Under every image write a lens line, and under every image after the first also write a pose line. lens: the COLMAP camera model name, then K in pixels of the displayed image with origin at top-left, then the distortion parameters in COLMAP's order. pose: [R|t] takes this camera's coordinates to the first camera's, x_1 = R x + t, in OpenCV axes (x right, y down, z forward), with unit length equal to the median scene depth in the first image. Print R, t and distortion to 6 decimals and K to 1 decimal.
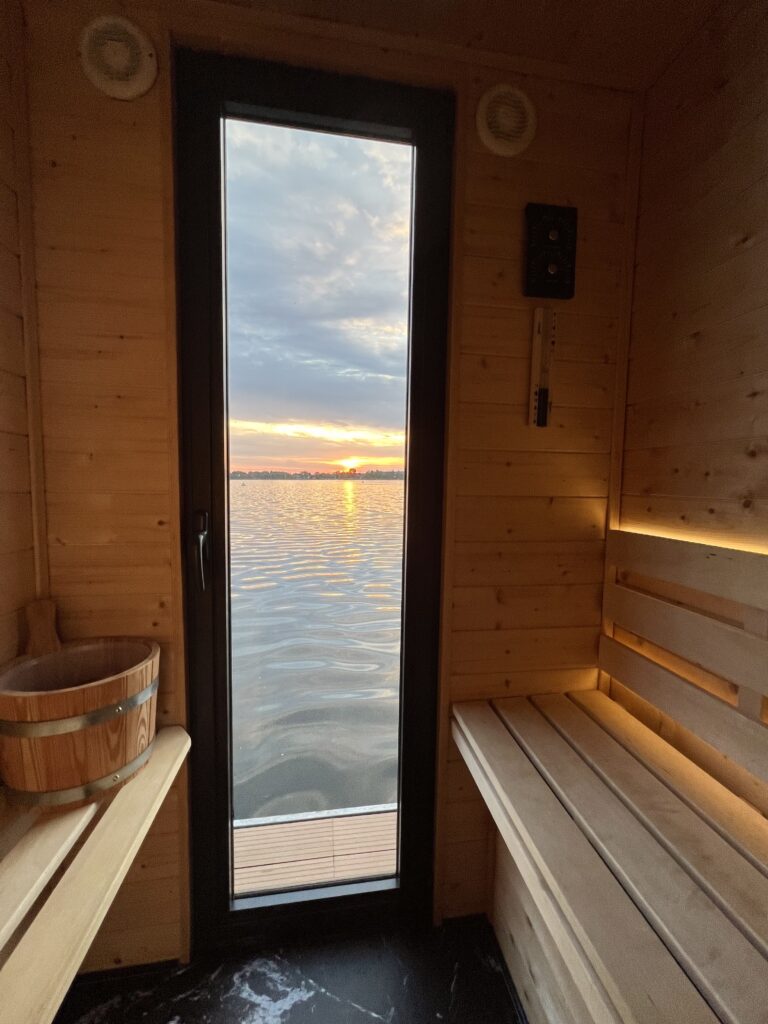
lens RADIAL K [[405.6, 0, 386.7], [0, 405.6, 507.1], [0, 0, 1]] dist [-0.000454, 0.000085]
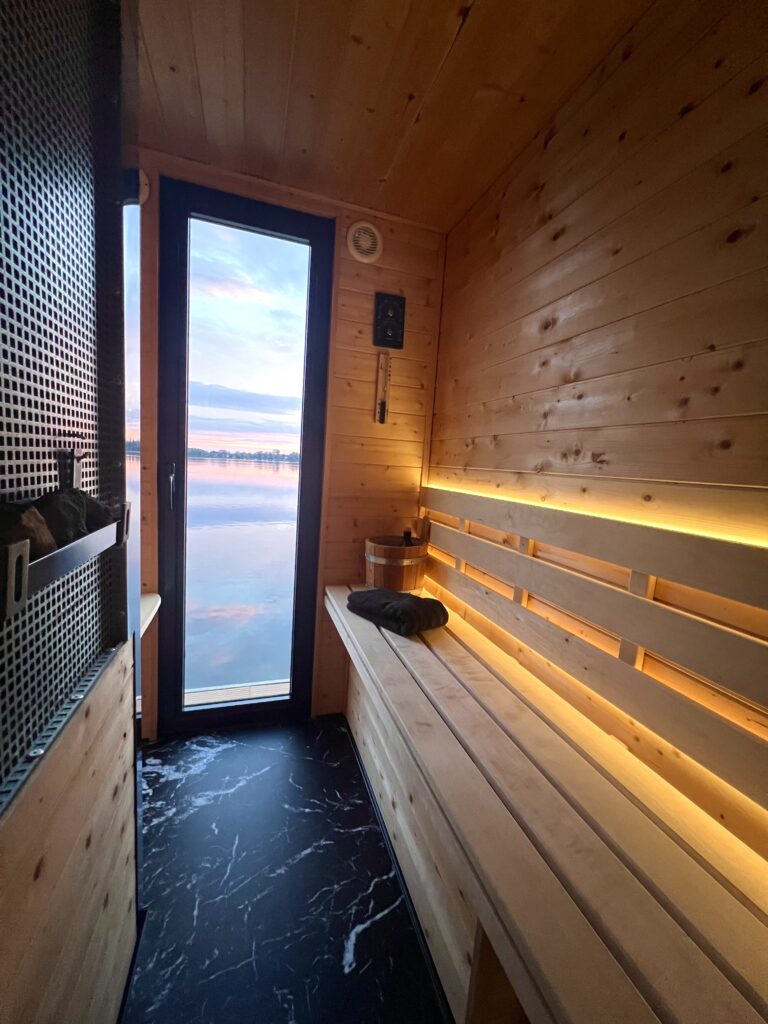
lens RADIAL K [[405.6, 0, 386.7], [0, 405.6, 507.1], [0, 0, 1]] dist [-0.000454, 0.000085]
pose [[0.984548, 0.030473, 0.172441, 0.117853], [-0.038914, 0.998193, 0.045783, 0.075610], [-0.170734, -0.051786, 0.983955, -0.719282]]
